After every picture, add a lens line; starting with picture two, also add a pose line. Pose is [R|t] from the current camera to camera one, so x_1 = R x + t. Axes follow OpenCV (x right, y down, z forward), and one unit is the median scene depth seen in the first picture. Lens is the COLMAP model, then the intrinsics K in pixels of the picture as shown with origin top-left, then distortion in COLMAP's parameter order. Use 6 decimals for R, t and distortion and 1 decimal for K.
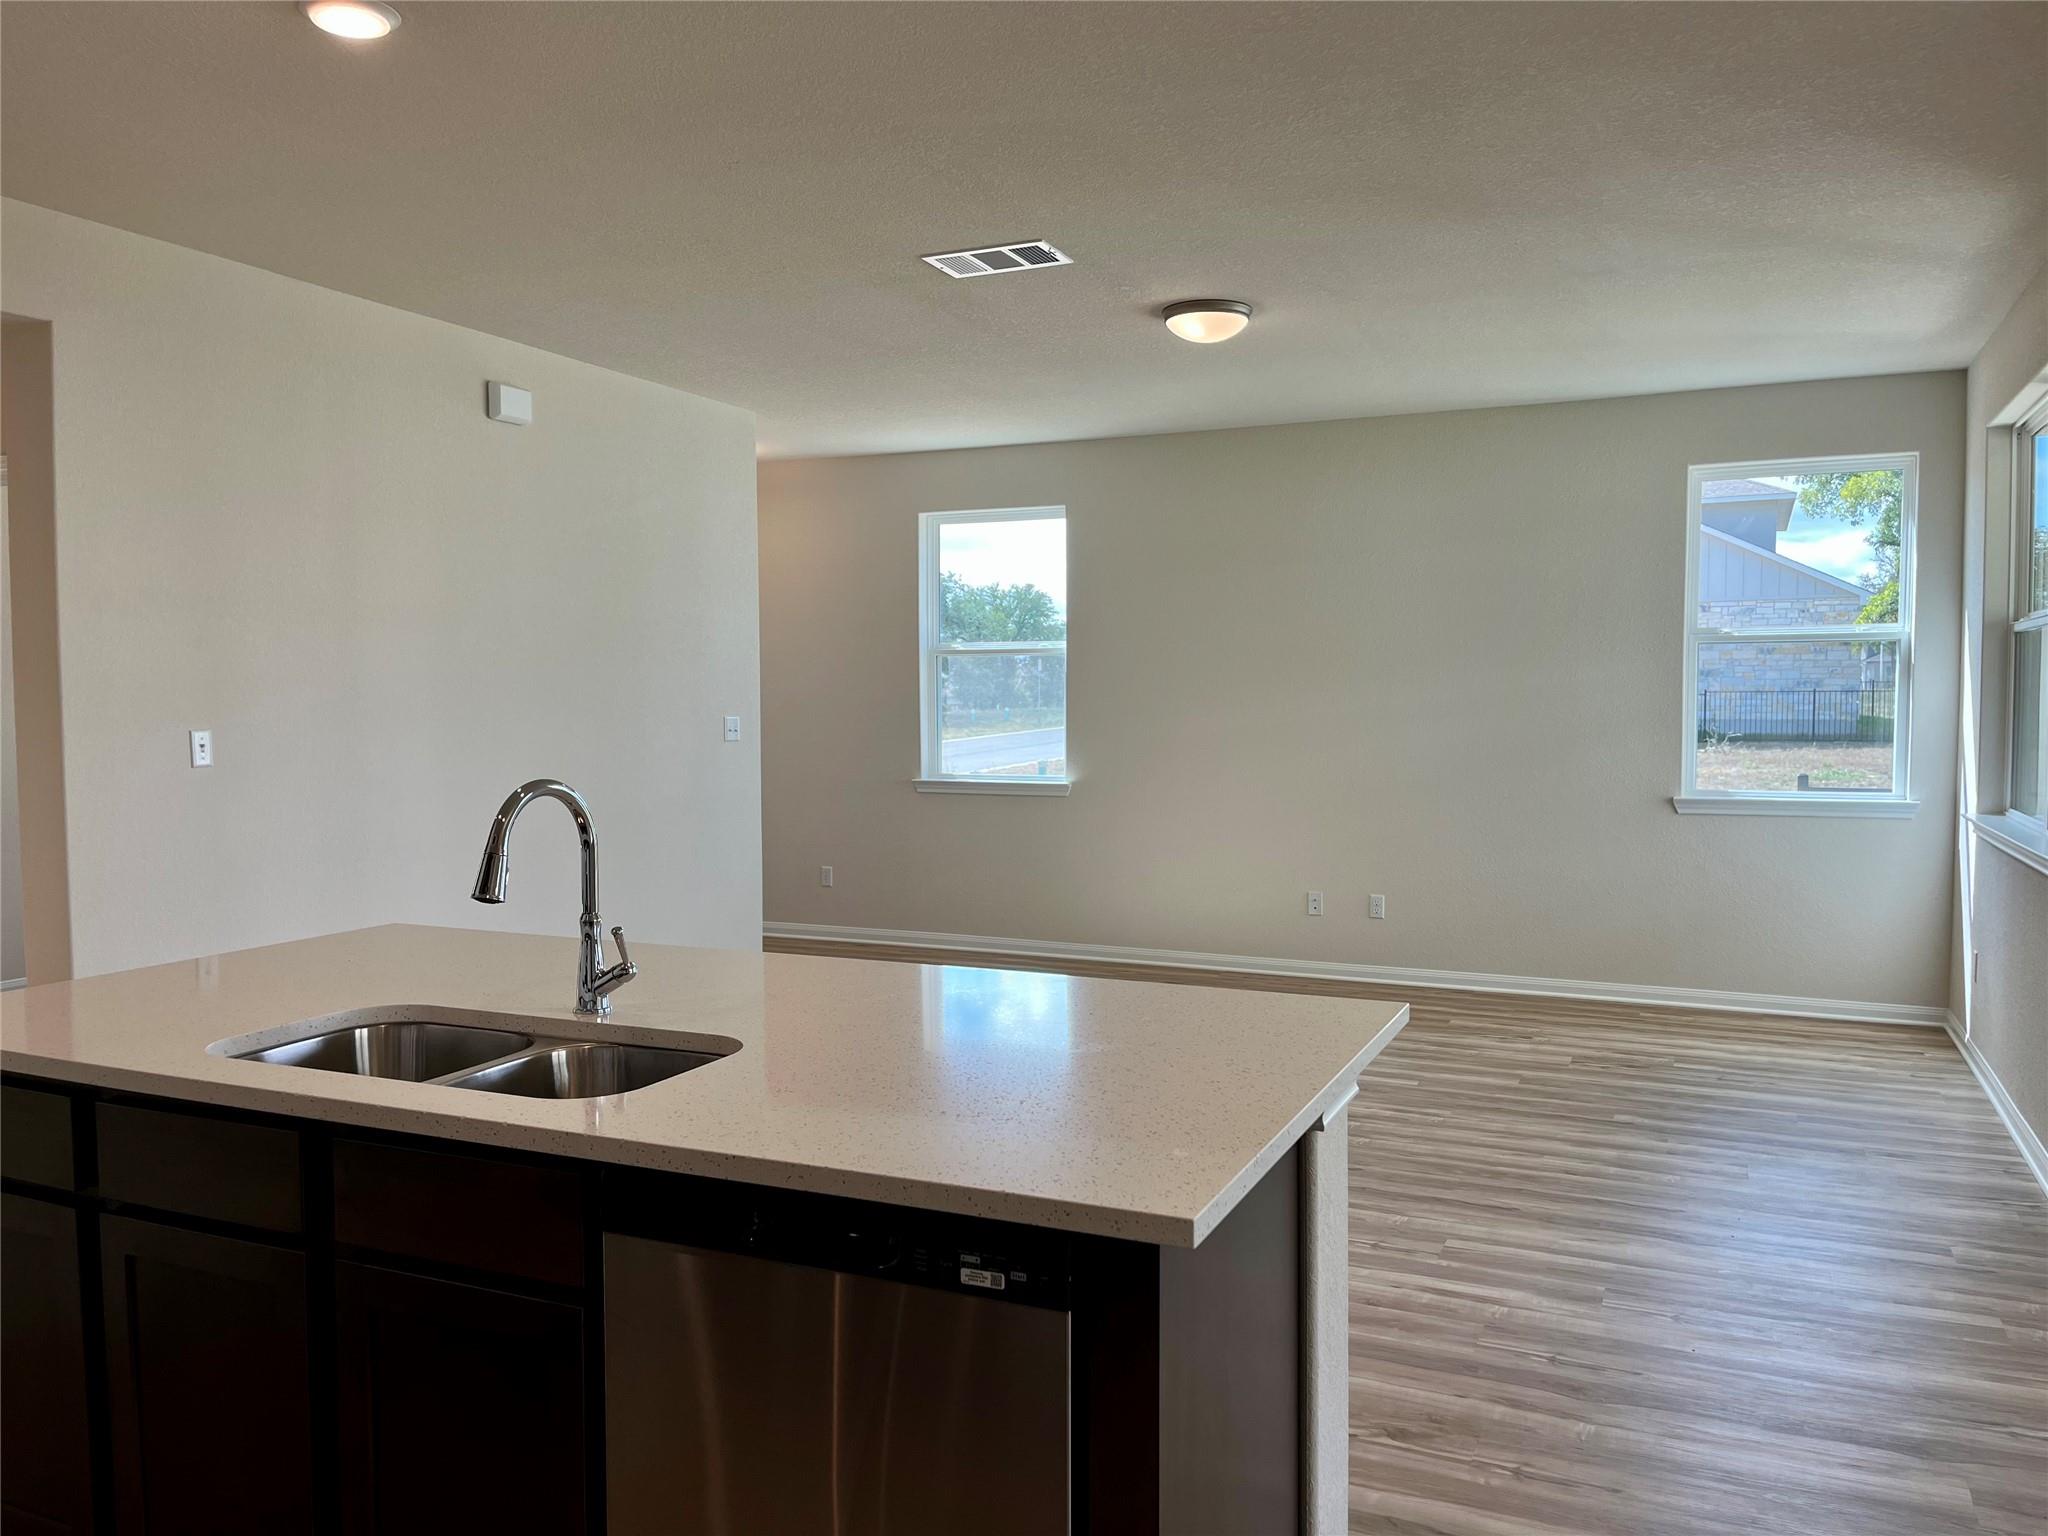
lens RADIAL K [[1547.5, 0, 1008.9], [0, 1547.5, 775.2], [0, 0, 1]] dist [0.079068, -0.110770]
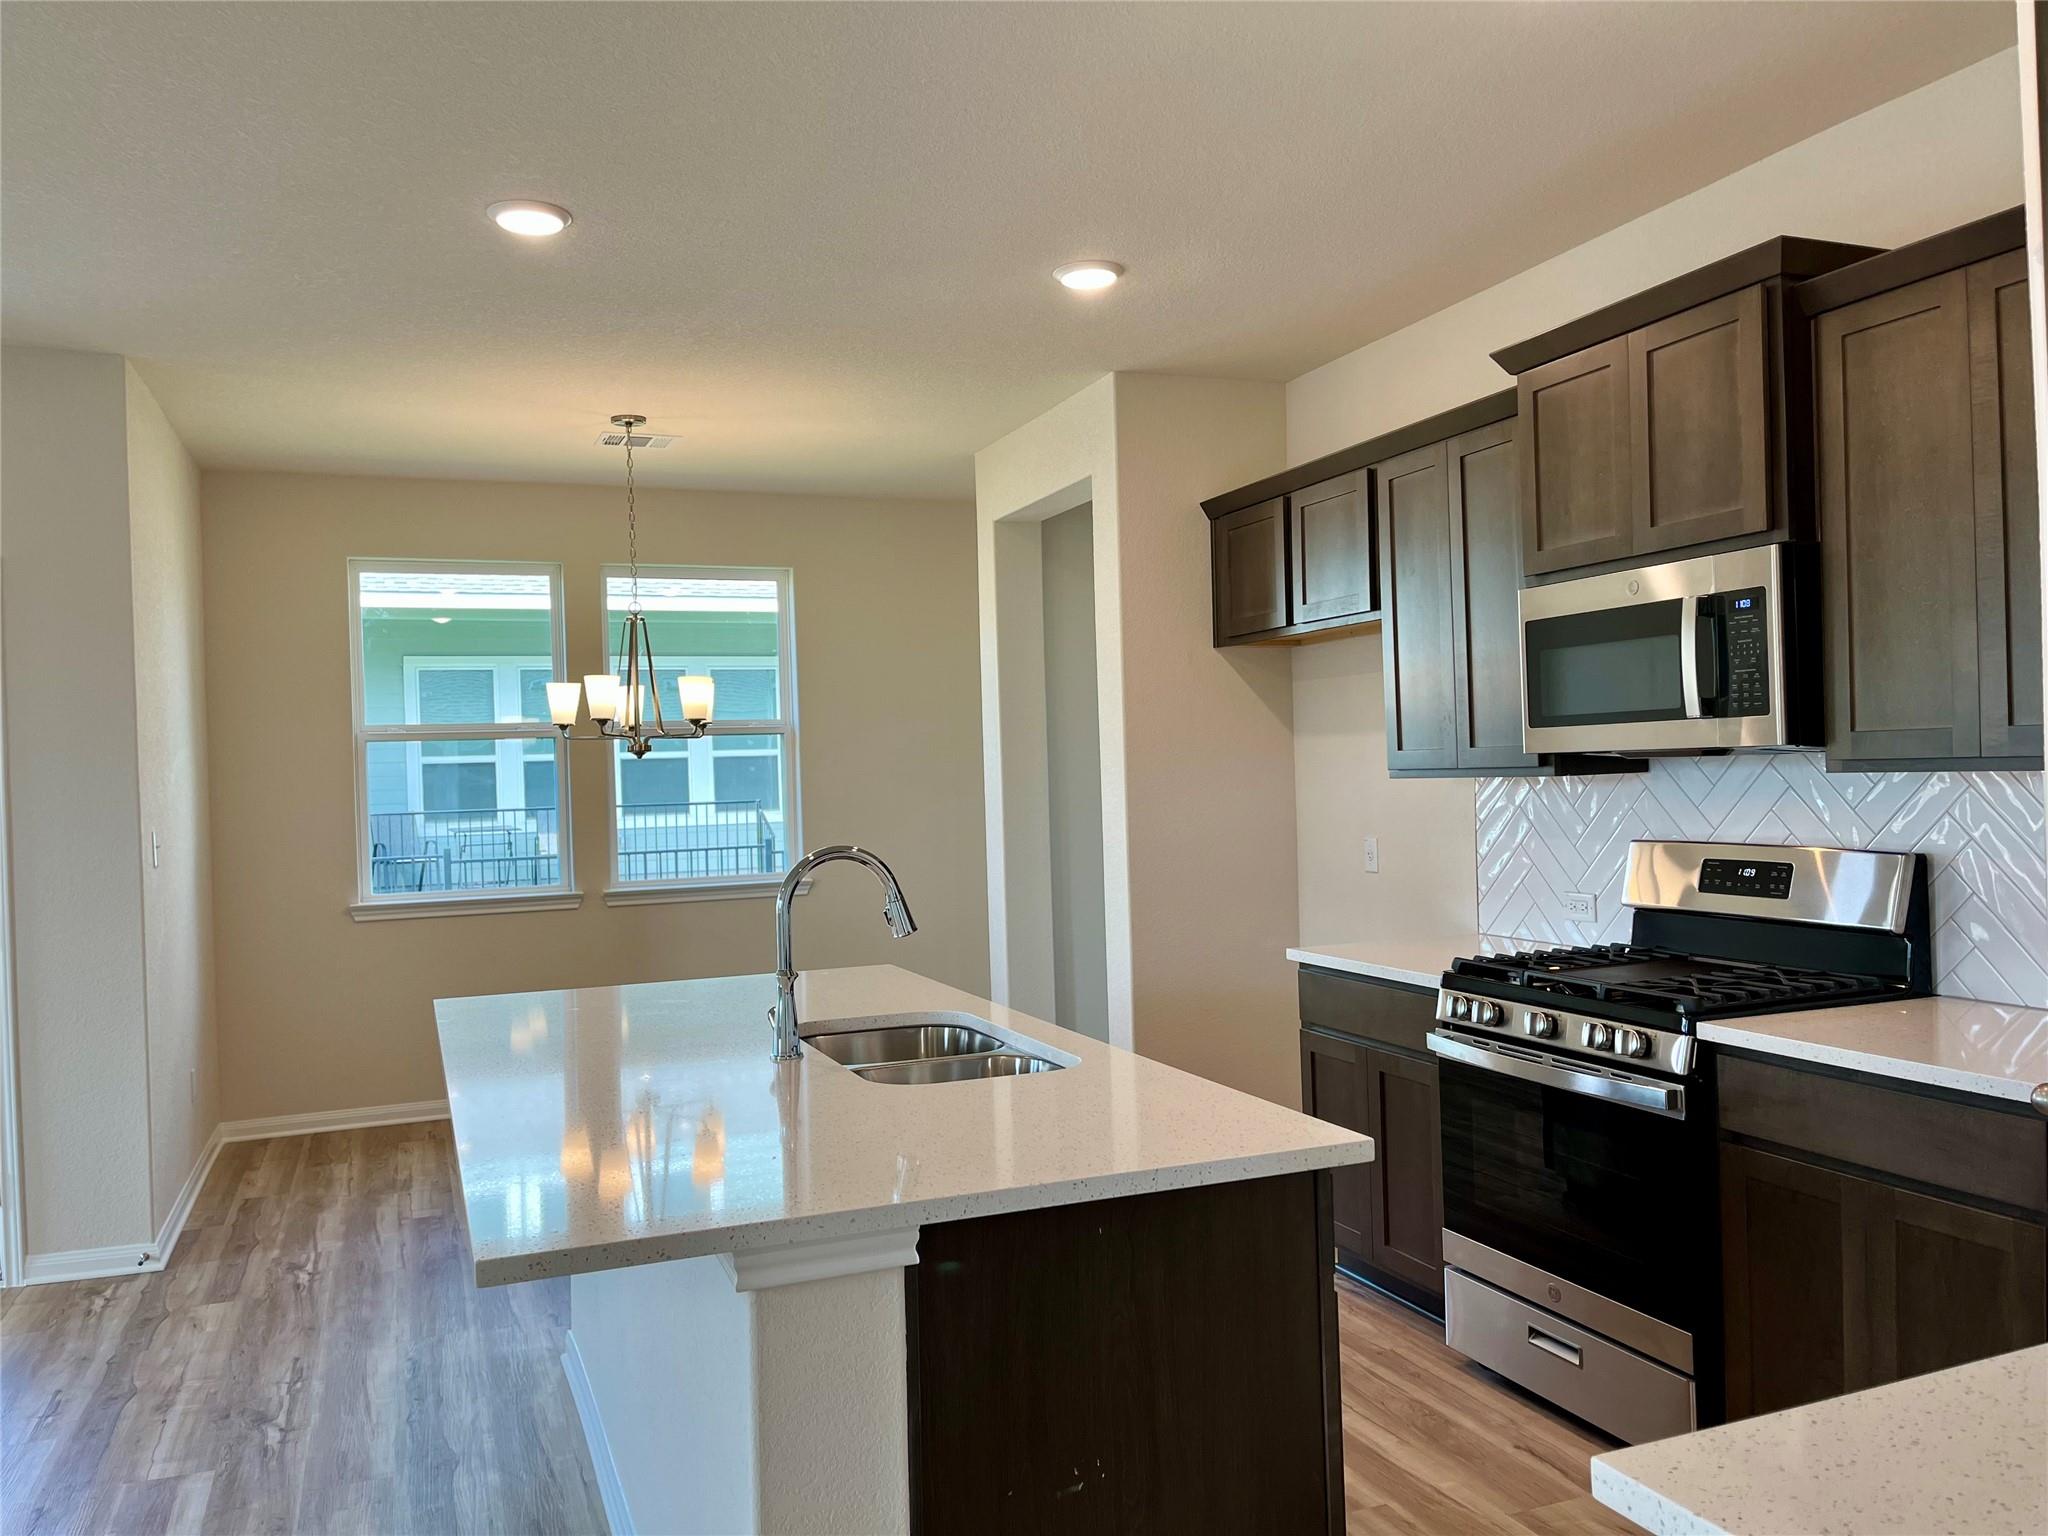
lens RADIAL K [[1547.5, 0, 1005.7], [0, 1547.5, 777.3], [0, 0, 1]] dist [0.079068, -0.110770]
pose [[-0.716890, 0.021244, 0.696863, -0.645685], [0.068630, 0.996831, 0.040213, -0.047131], [-0.693800, 0.076654, -0.716076, 0.928156]]
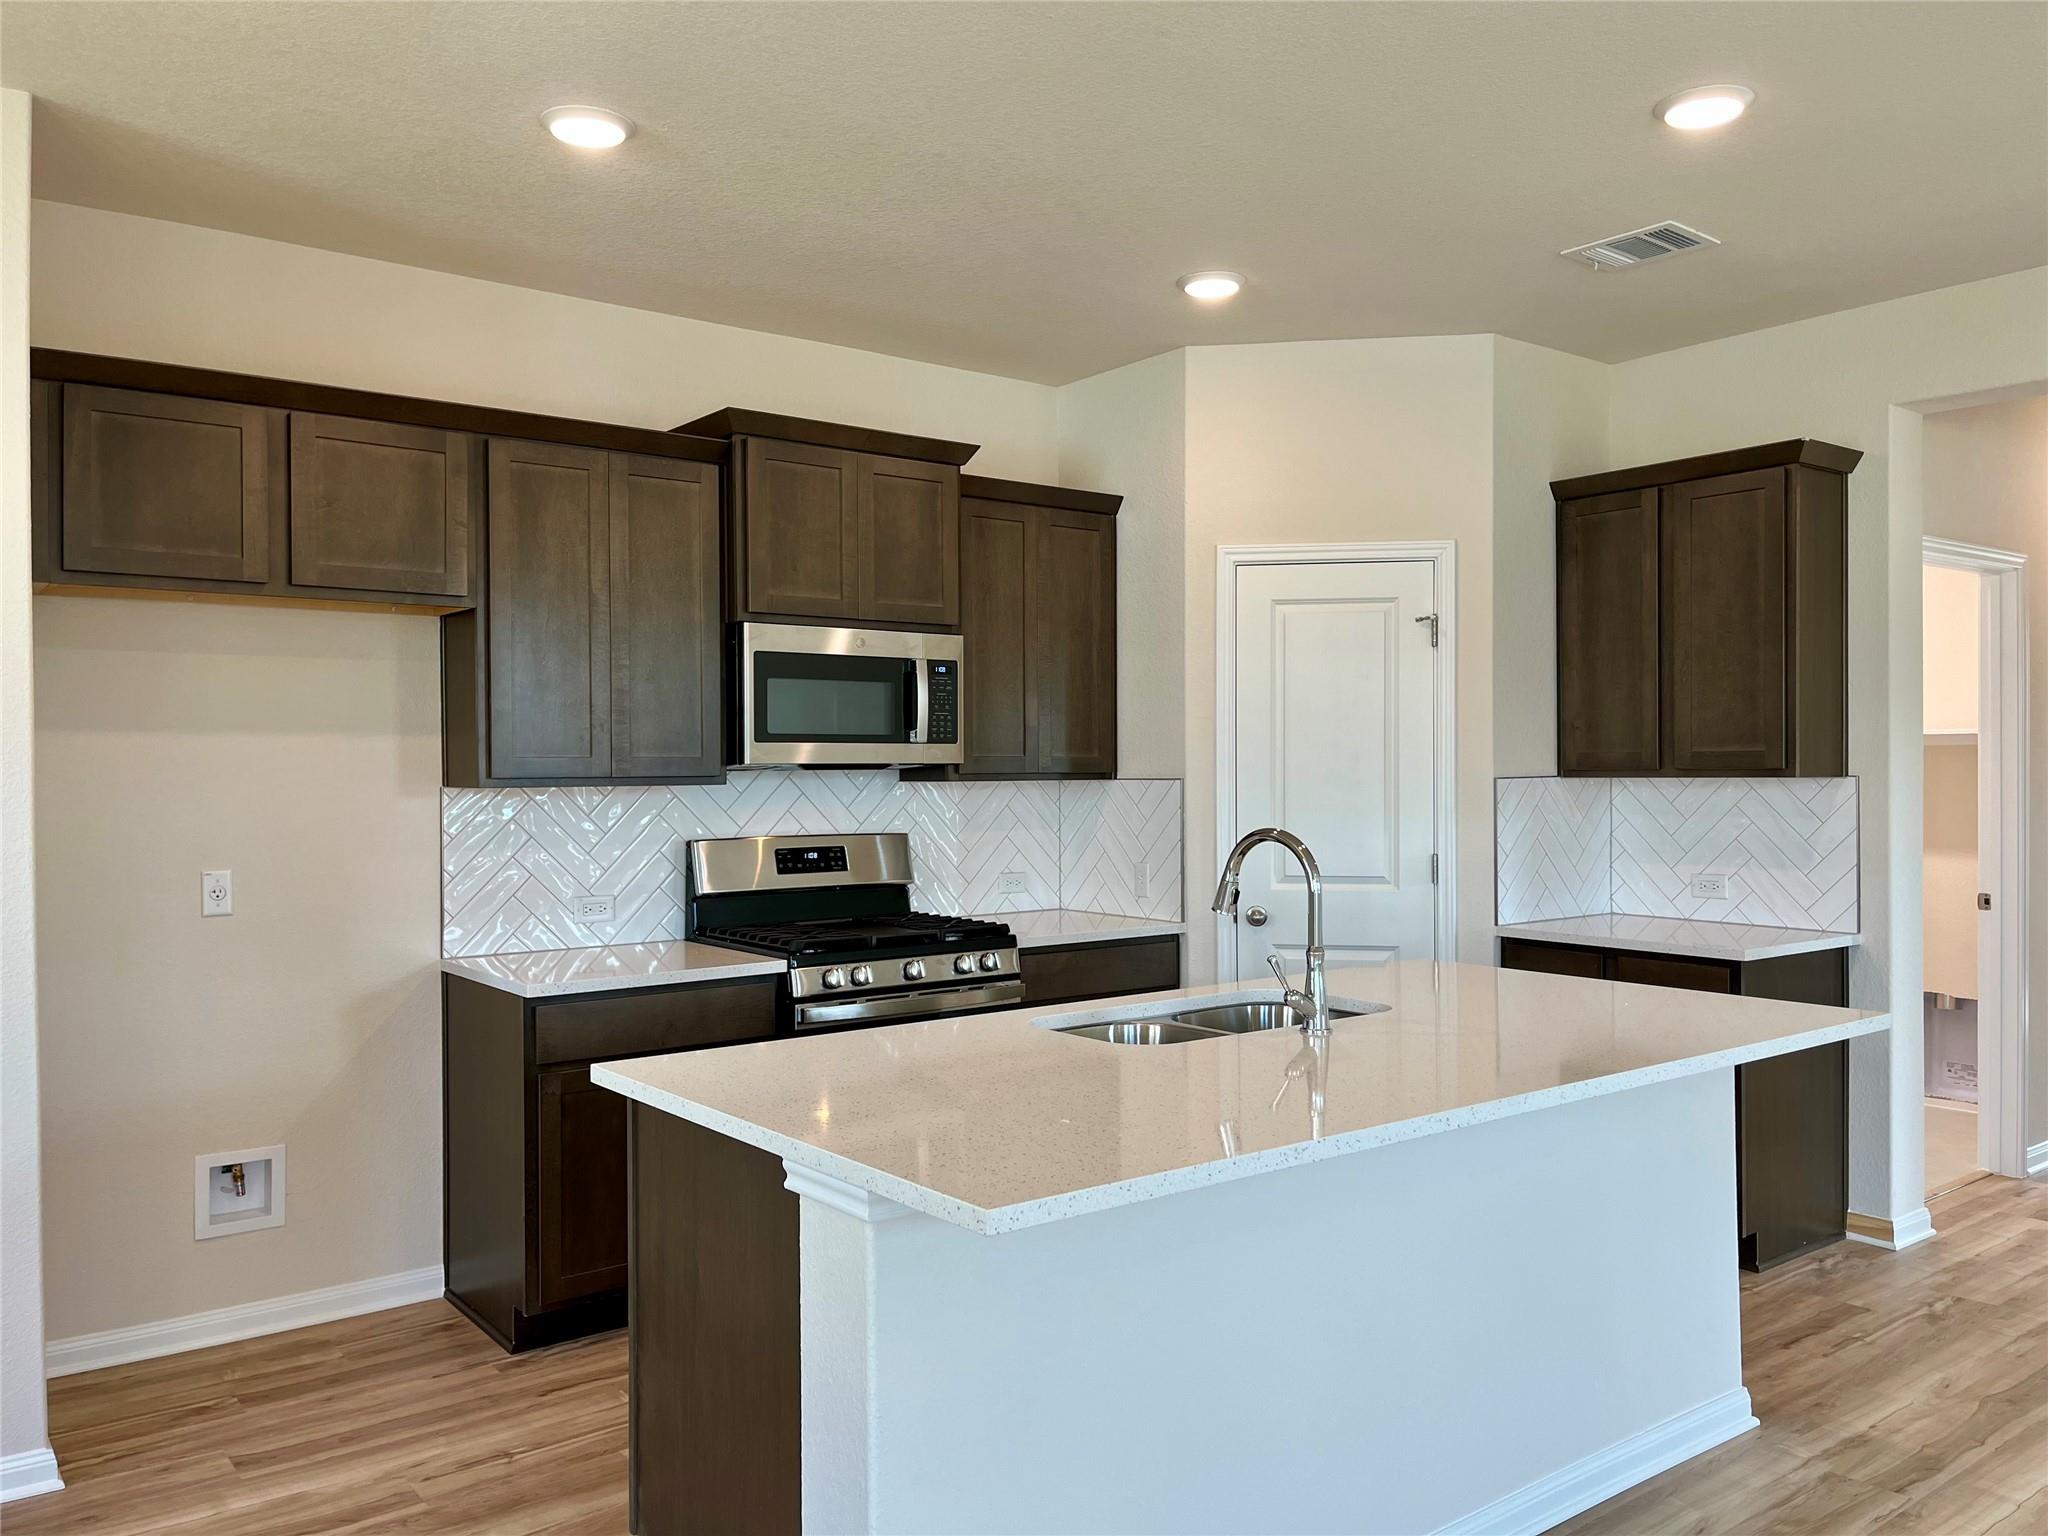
lens RADIAL K [[1547.5, 0, 1011.4], [0, 1547.5, 771.6], [0, 0, 1]] dist [0.079068, -0.110770]
pose [[-0.467152, 0.008335, -0.884138, 0.480326], [-0.039417, 0.998765, 0.030242, -0.038207], [0.883298, 0.048978, -0.466246, 0.733699]]
